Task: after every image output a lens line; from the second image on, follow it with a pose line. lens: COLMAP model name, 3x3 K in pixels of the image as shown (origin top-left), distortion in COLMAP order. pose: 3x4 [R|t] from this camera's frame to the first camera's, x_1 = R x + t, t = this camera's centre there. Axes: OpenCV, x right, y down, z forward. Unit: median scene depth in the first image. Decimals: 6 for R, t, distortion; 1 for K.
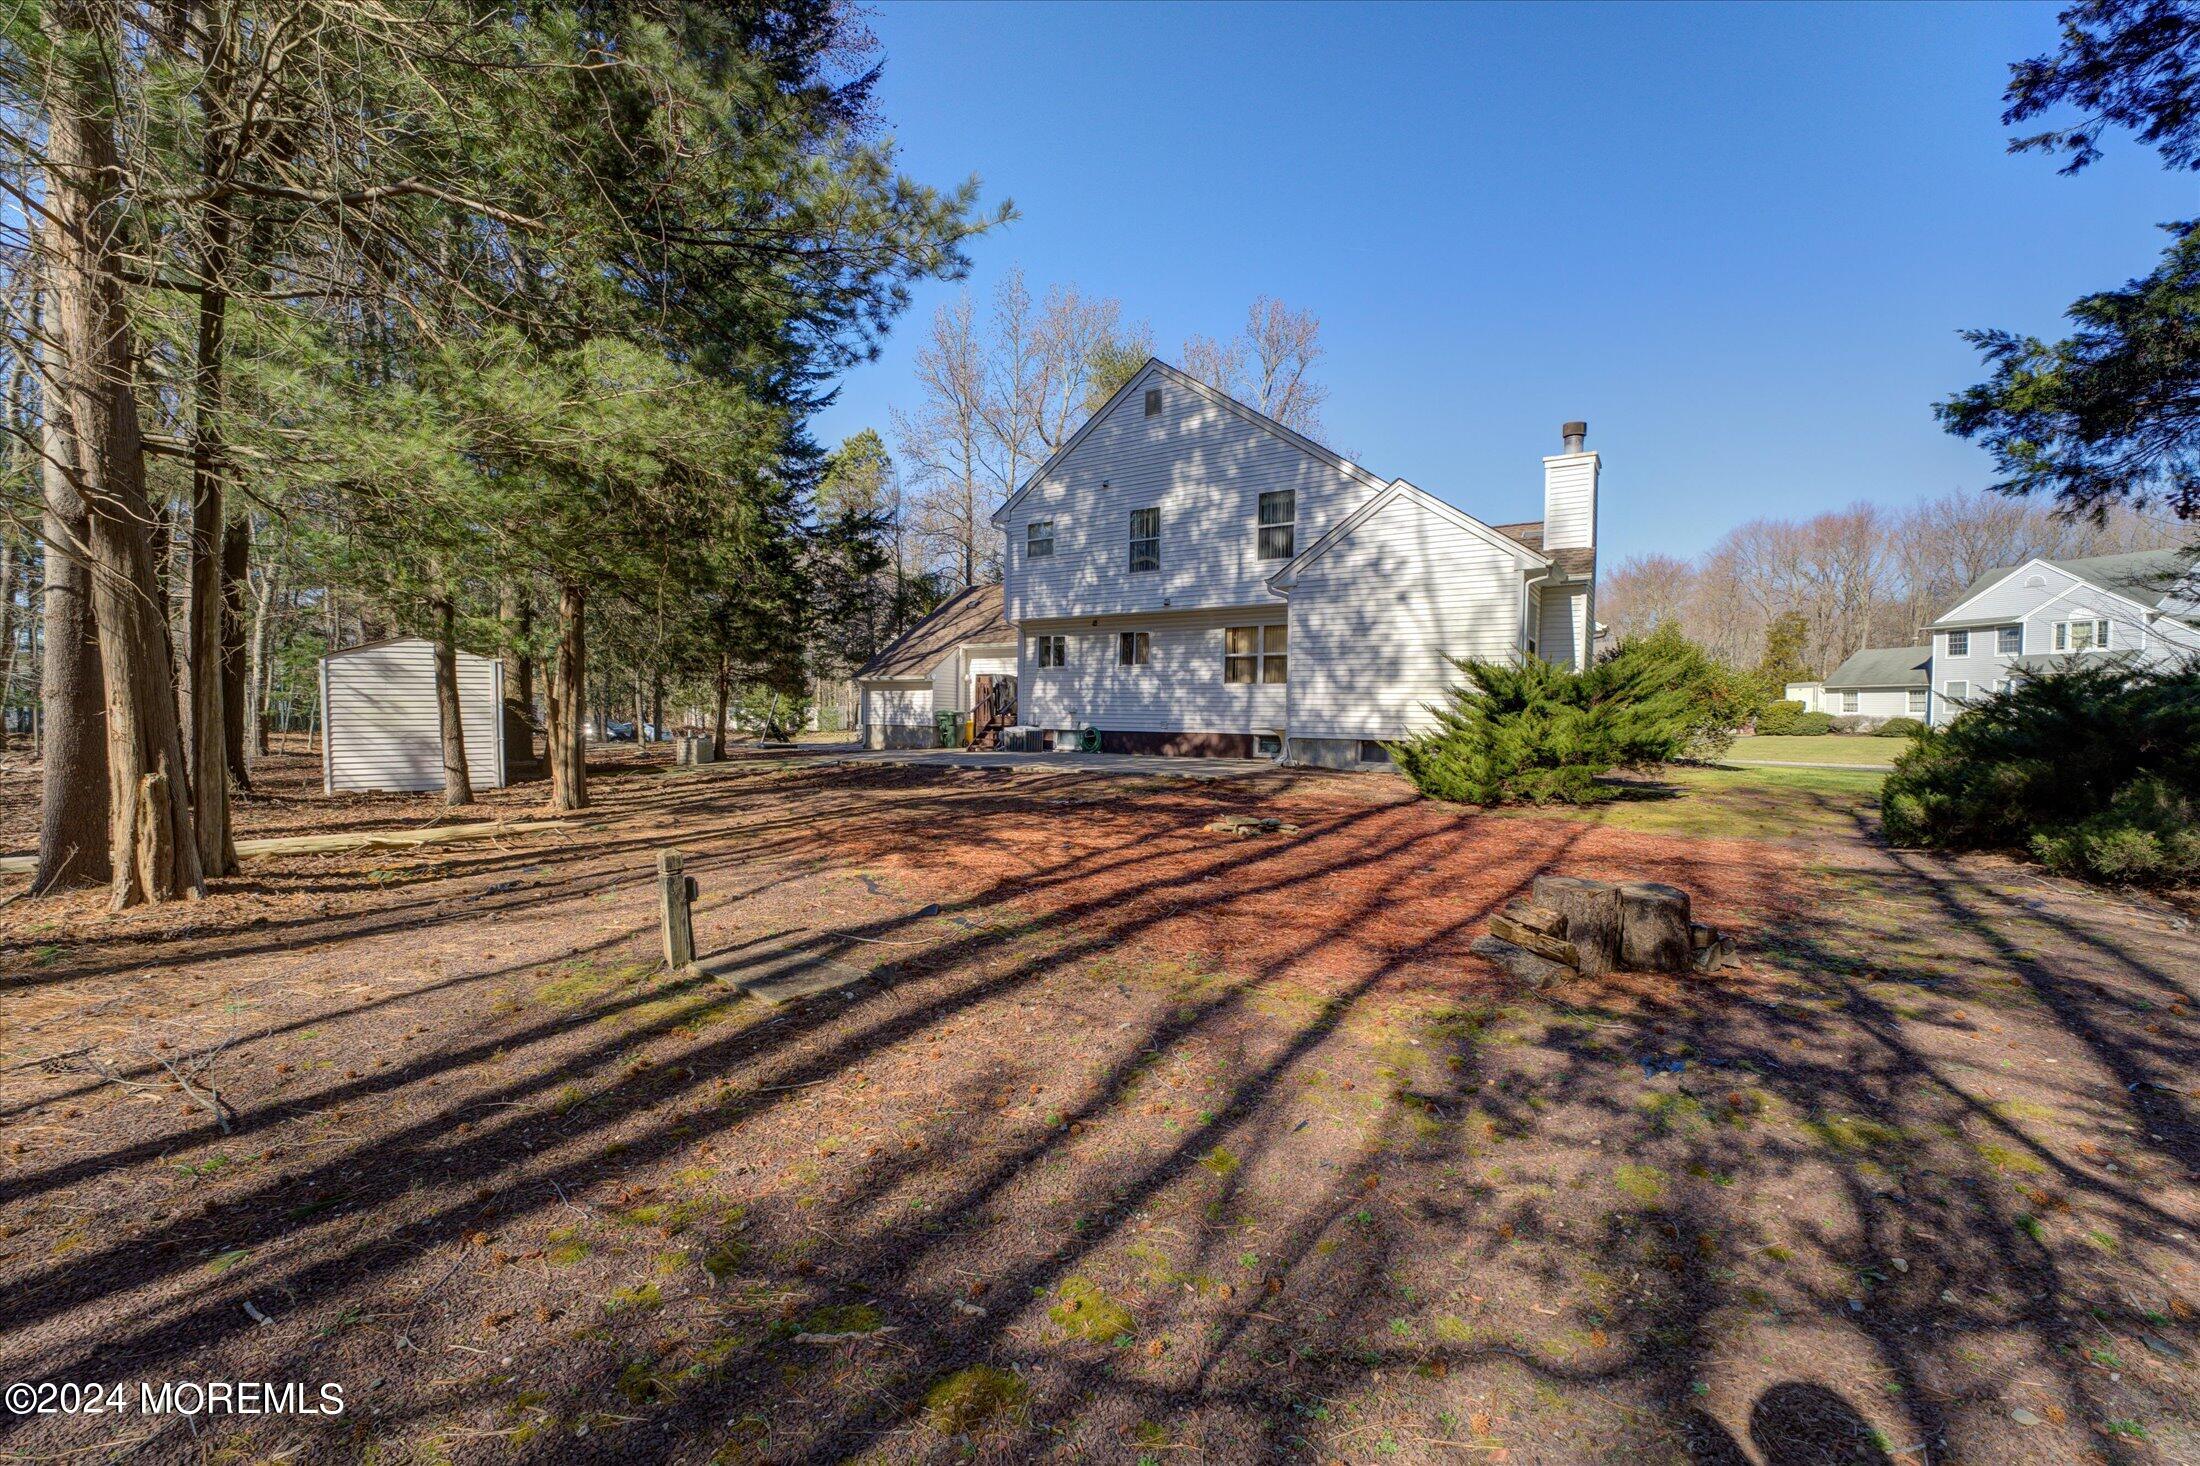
lens RADIAL K [[903.1, 0, 1099.6], [0, 903.1, 730.3], [0, 0, 1]] dist [-0.017078, 0.001023]
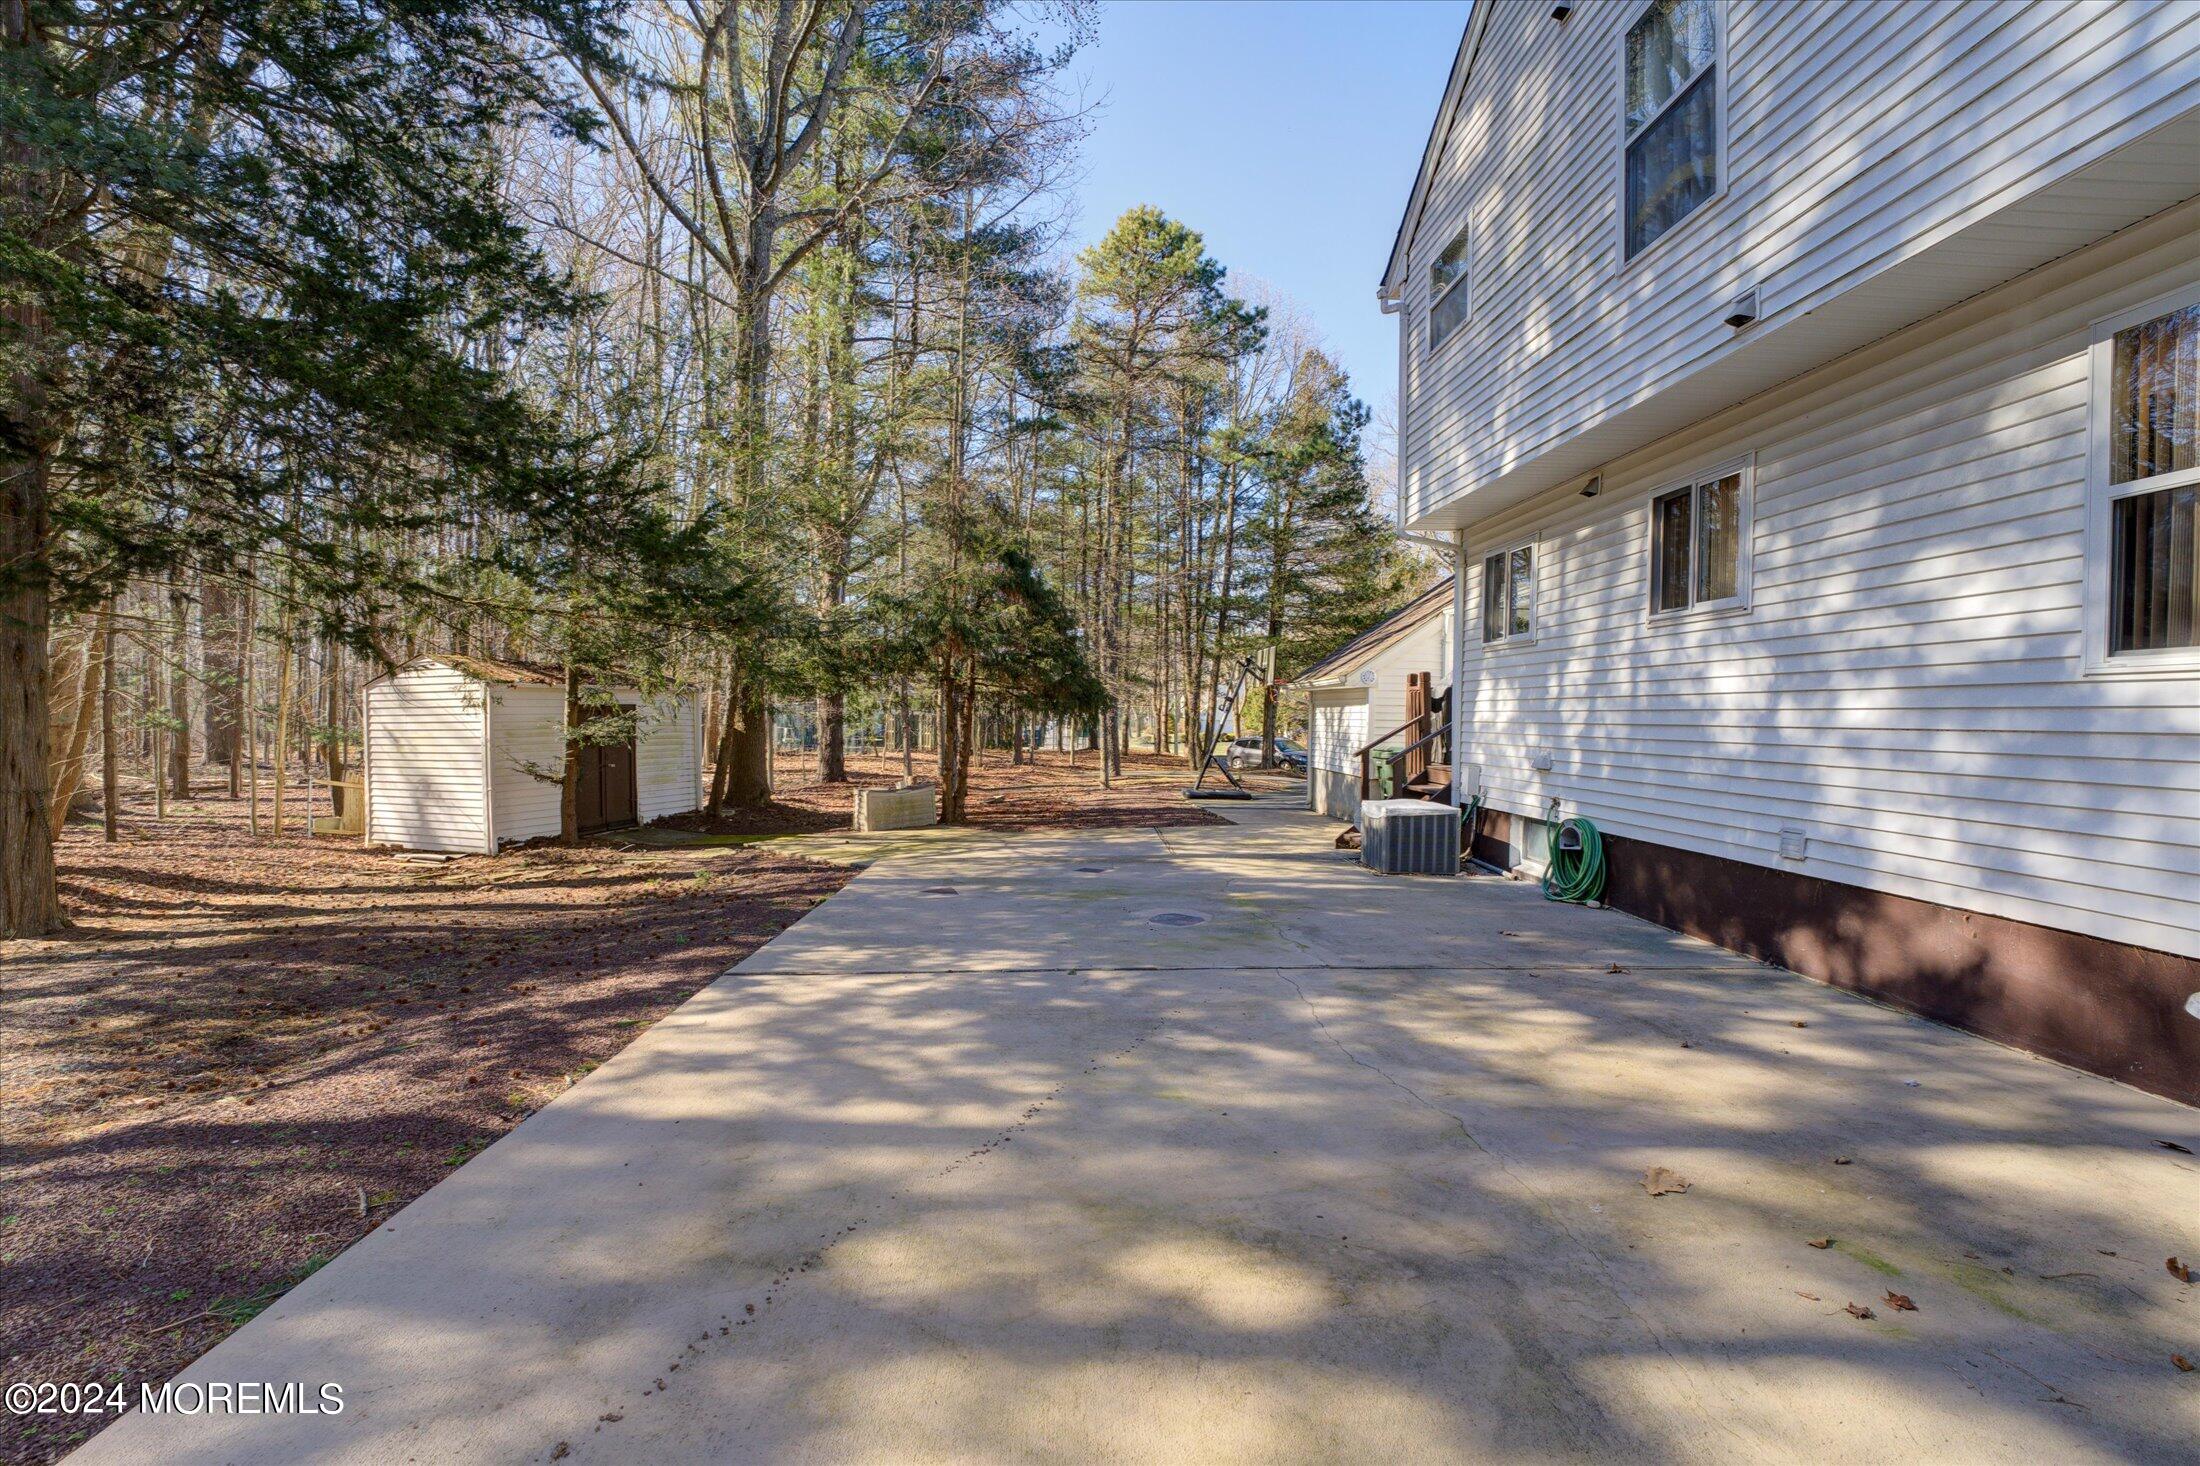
lens RADIAL K [[903.1, 0, 1099.7], [0, 903.1, 729.9], [0, 0, 1]] dist [-0.017078, 0.001023]
pose [[0.570404, 0.007641, -0.821329, 0.160811], [-0.015744, 0.999875, -0.001632, -0.032845], [0.821214, 0.013862, 0.570452, 0.710222]]
